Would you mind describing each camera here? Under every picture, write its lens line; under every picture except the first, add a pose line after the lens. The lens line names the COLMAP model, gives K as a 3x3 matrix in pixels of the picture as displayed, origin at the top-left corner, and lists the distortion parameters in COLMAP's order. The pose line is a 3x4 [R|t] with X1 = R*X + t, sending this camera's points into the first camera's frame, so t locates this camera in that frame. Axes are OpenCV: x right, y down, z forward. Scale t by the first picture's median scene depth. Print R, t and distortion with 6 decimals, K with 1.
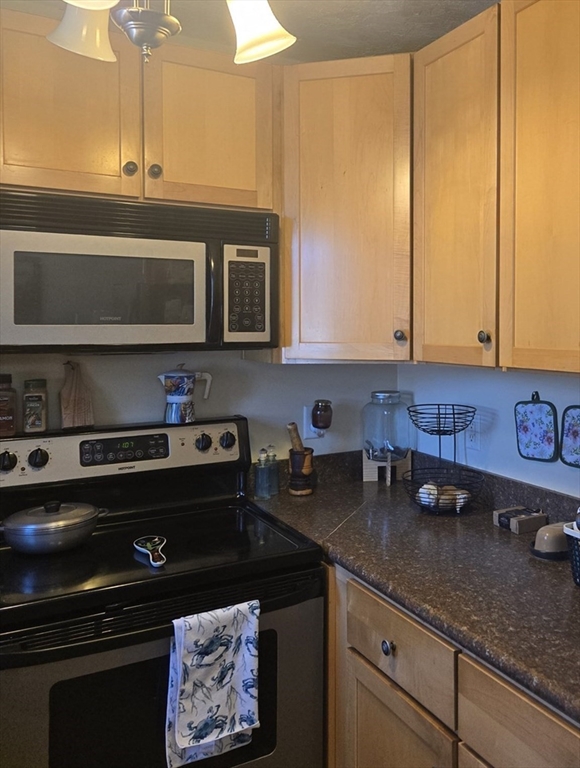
lens RADIAL K [[696.5, 0, 395.7], [0, 696.5, 328.1], [0, 0, 1]] dist [0.069999, -0.039350]
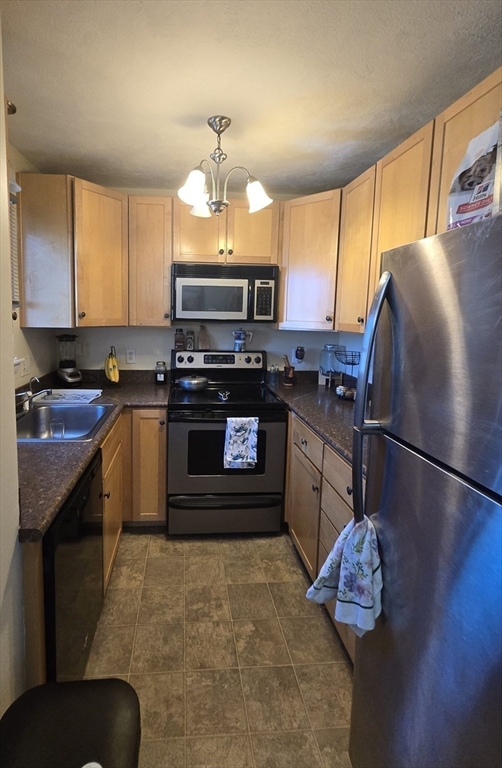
lens RADIAL K [[348.1, 0, 201.8], [0, 348.1, 349.1], [0, 0, 1]] dist [-0.002012, -0.000220]
pose [[0.880937, 0.065405, -0.468692, 0.183671], [-0.020572, 0.994760, 0.100150, 0.004664], [0.472786, -0.078584, 0.877666, -0.192223]]
